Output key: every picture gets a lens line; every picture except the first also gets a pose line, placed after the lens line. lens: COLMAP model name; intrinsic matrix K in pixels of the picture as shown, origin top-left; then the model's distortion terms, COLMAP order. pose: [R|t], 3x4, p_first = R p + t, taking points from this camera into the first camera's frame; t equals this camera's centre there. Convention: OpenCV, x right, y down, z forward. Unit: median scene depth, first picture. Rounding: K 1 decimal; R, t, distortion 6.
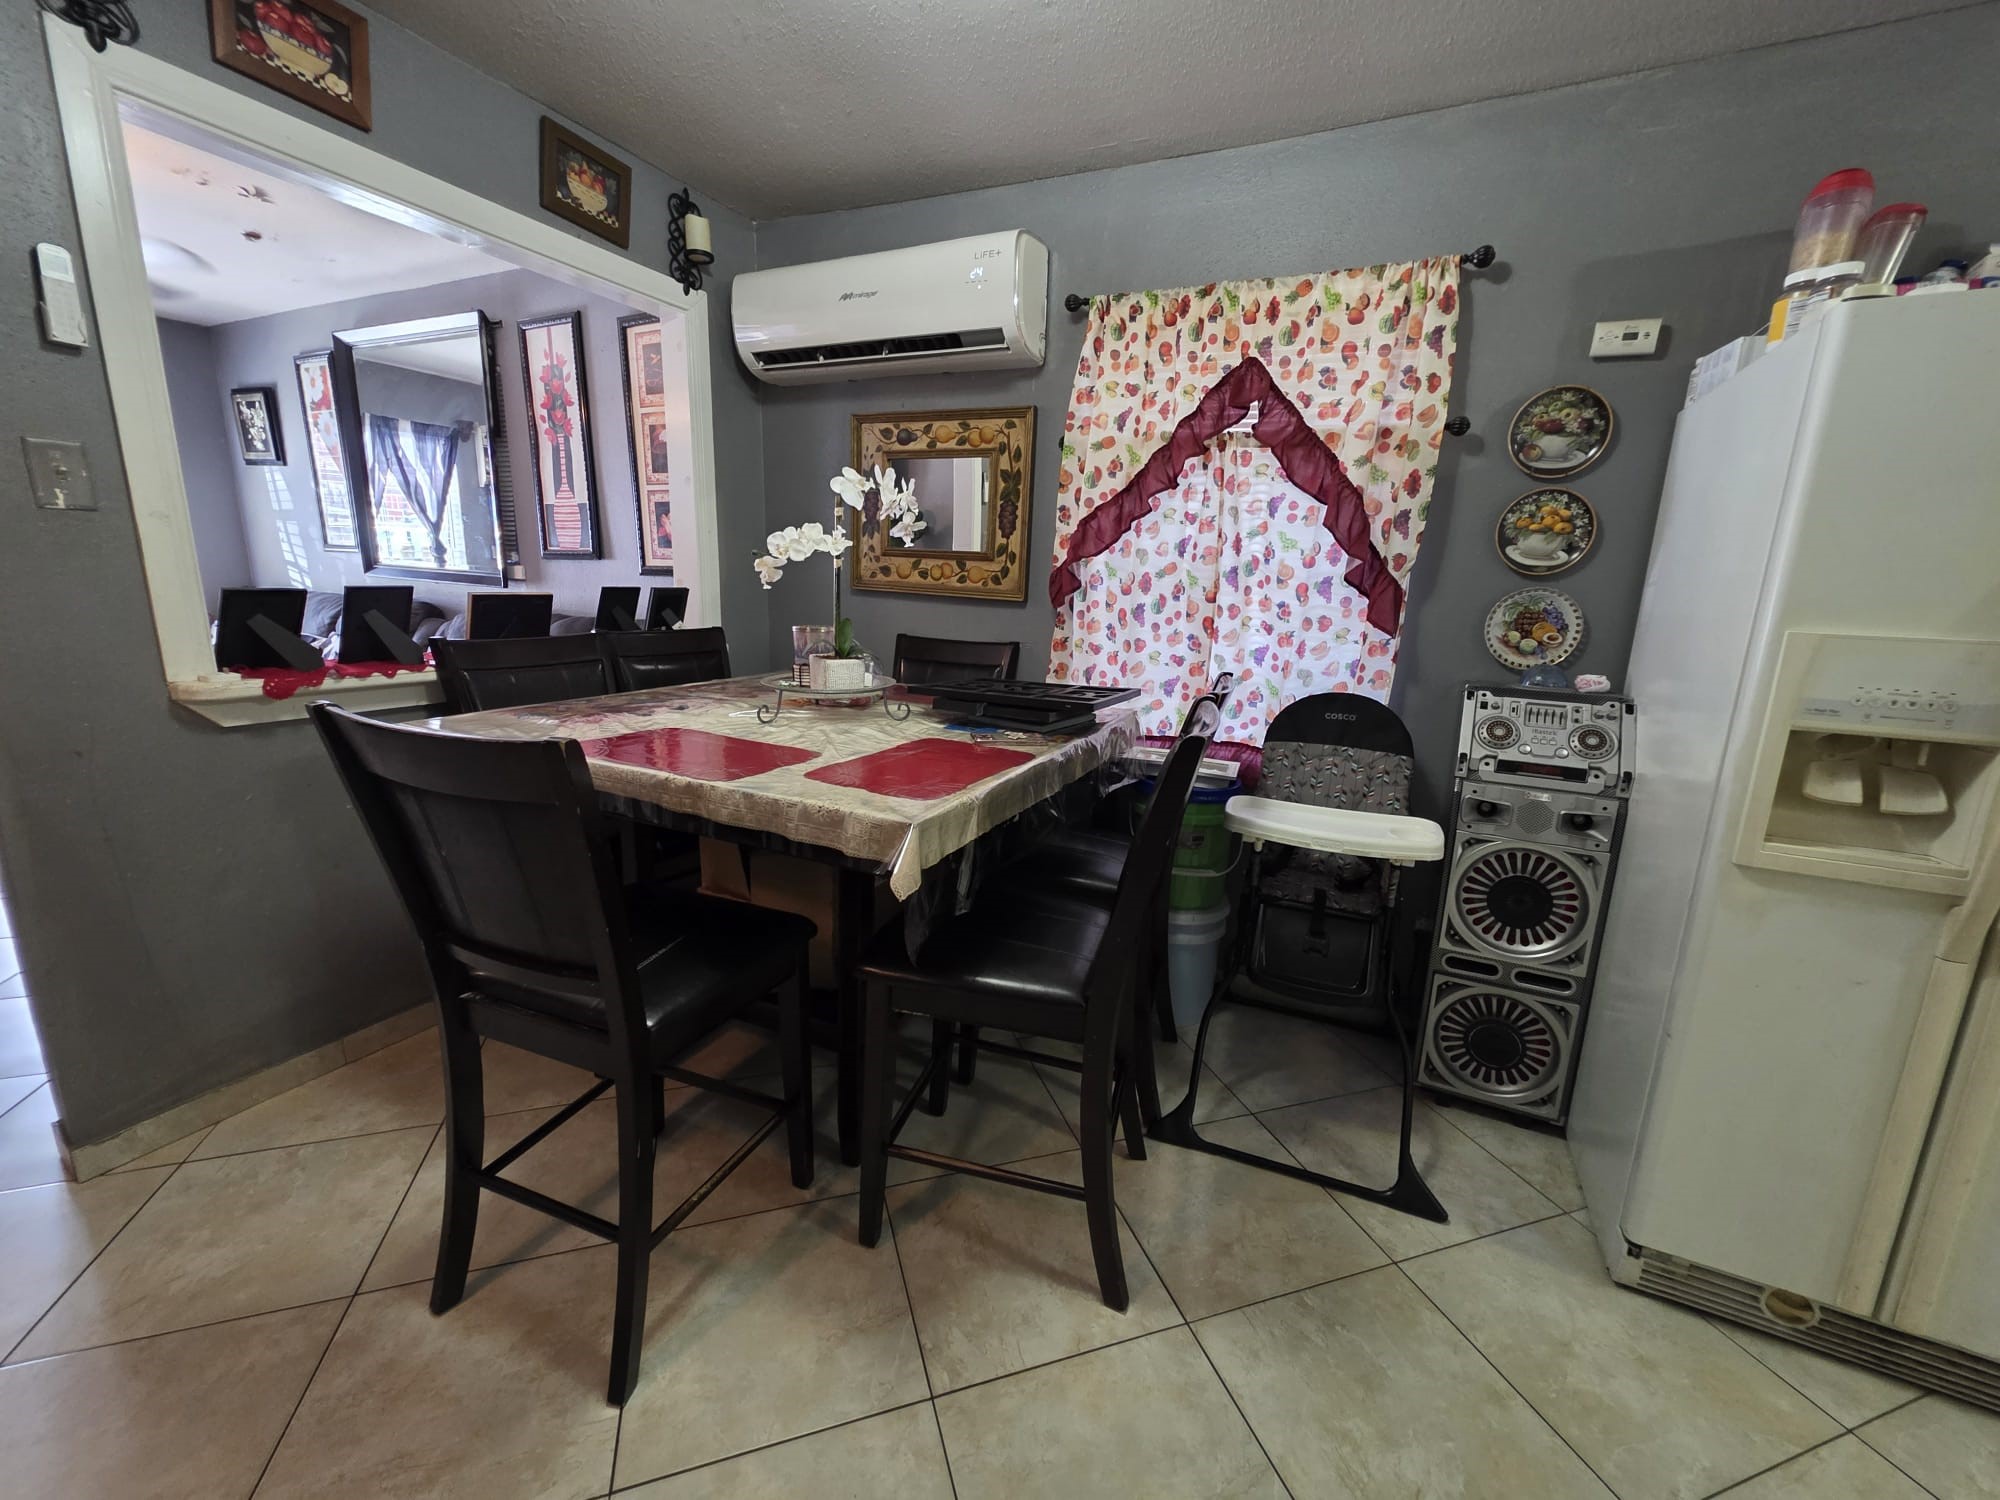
lens RADIAL K [[799.5, 0, 1012.0], [0, 799.5, 742.5], [0, 0, 1]] dist [0.004805, -0.000924]
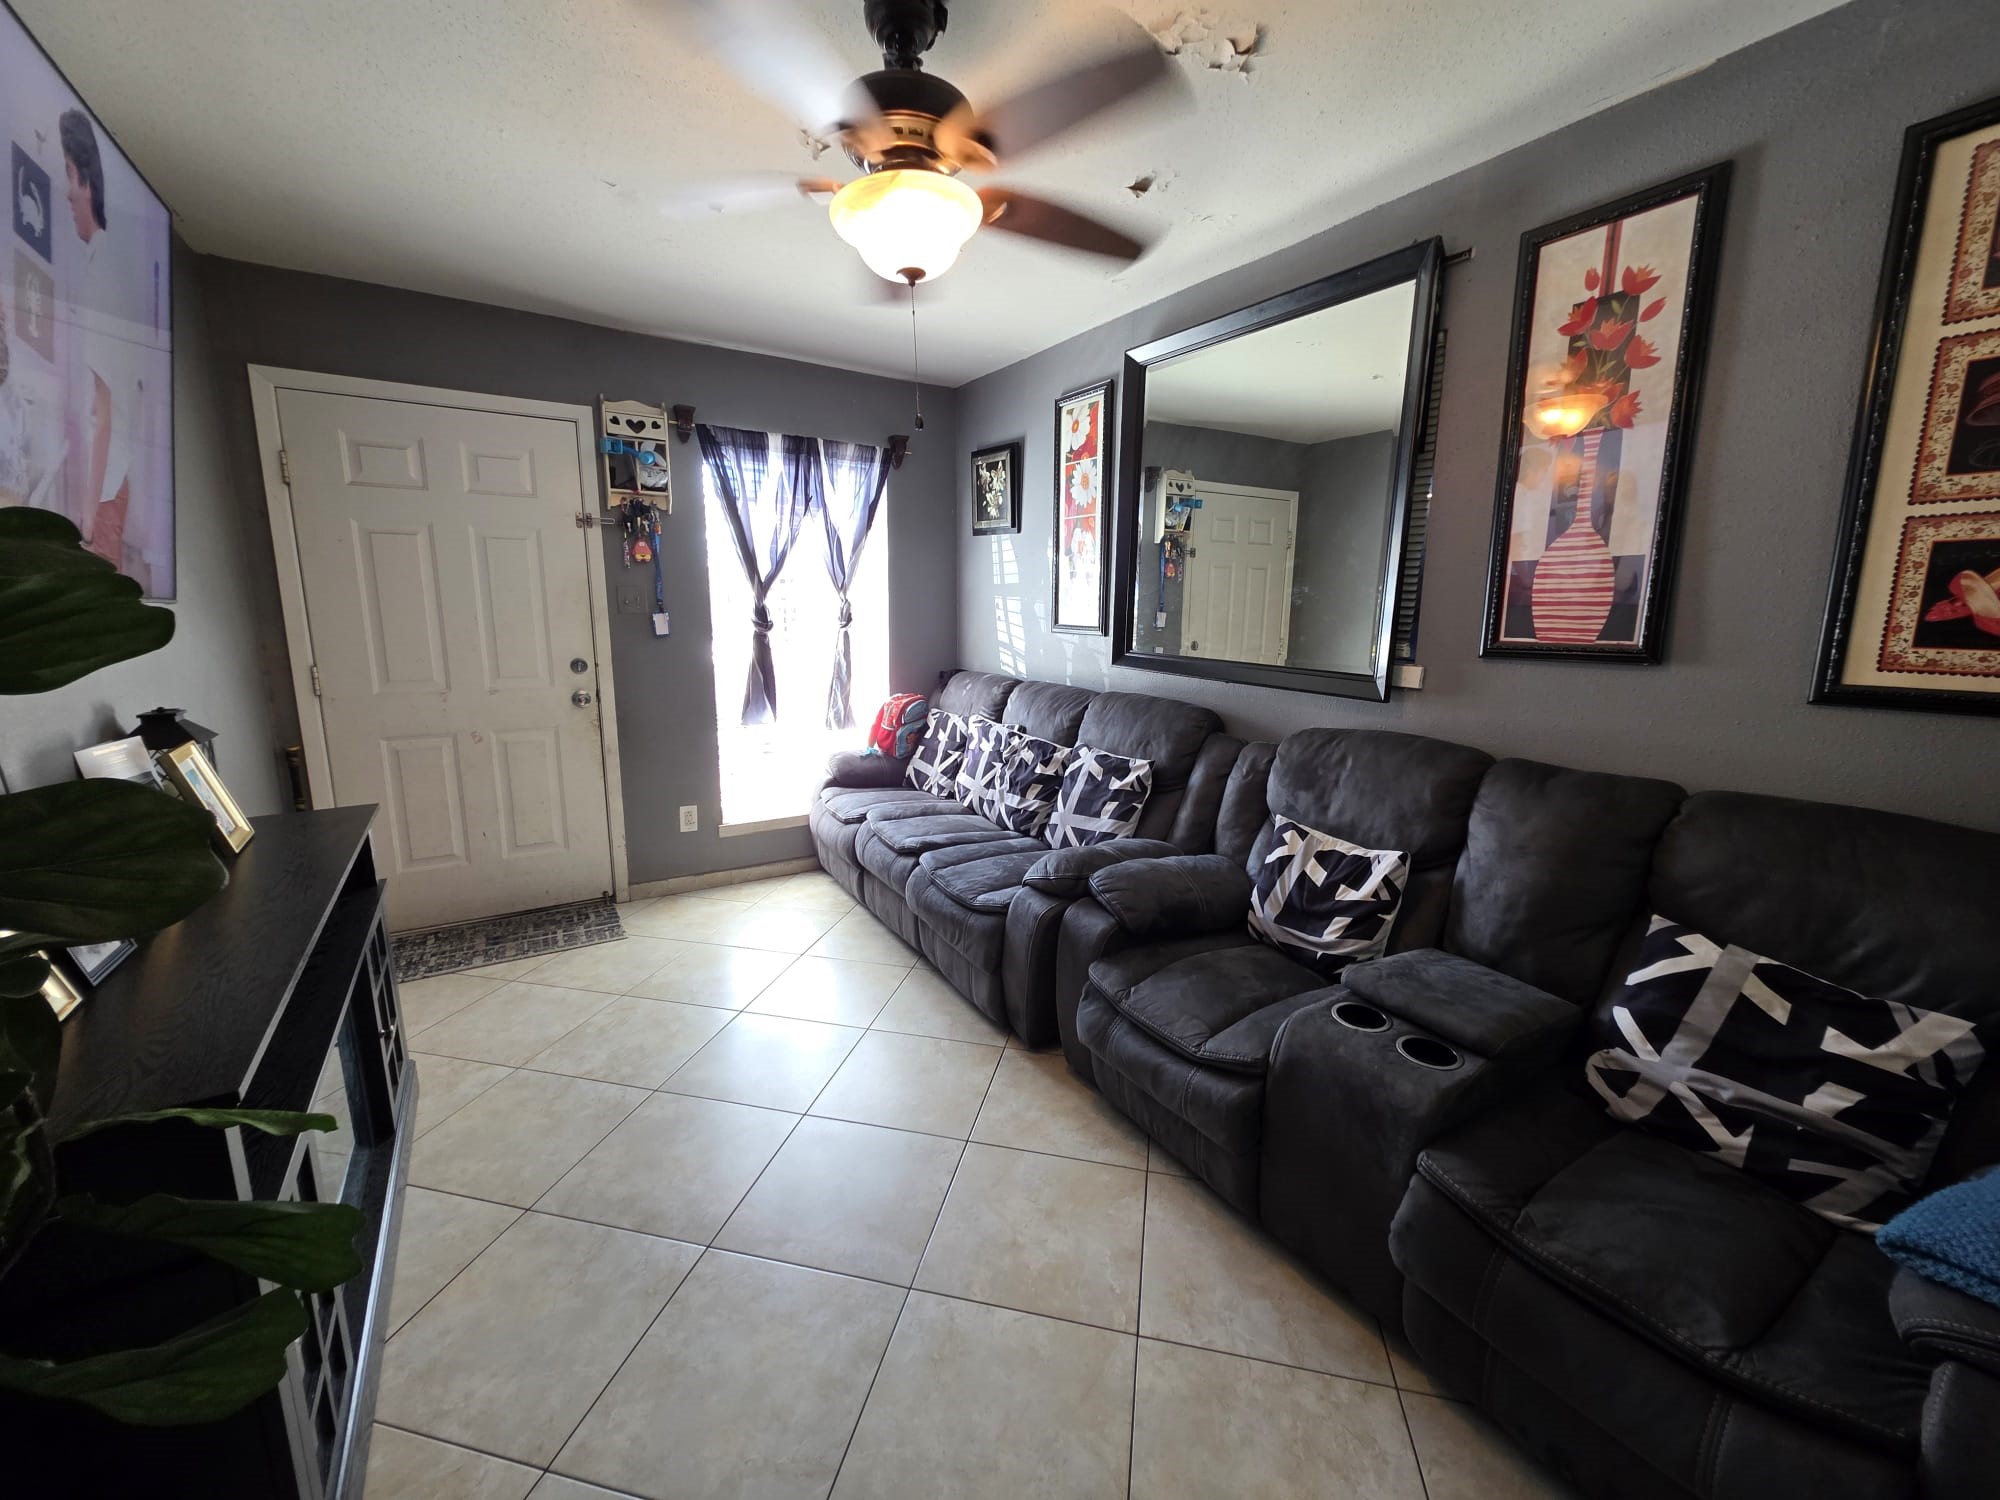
lens RADIAL K [[799.5, 0, 984.6], [0, 799.5, 748.0], [0, 0, 1]] dist [0.004805, -0.000924]
pose [[0.843771, 0.072104, -0.531838, -0.470952], [-0.095629, 0.995276, -0.016783, -0.100680], [0.528115, 0.065021, 0.846680, 0.279301]]
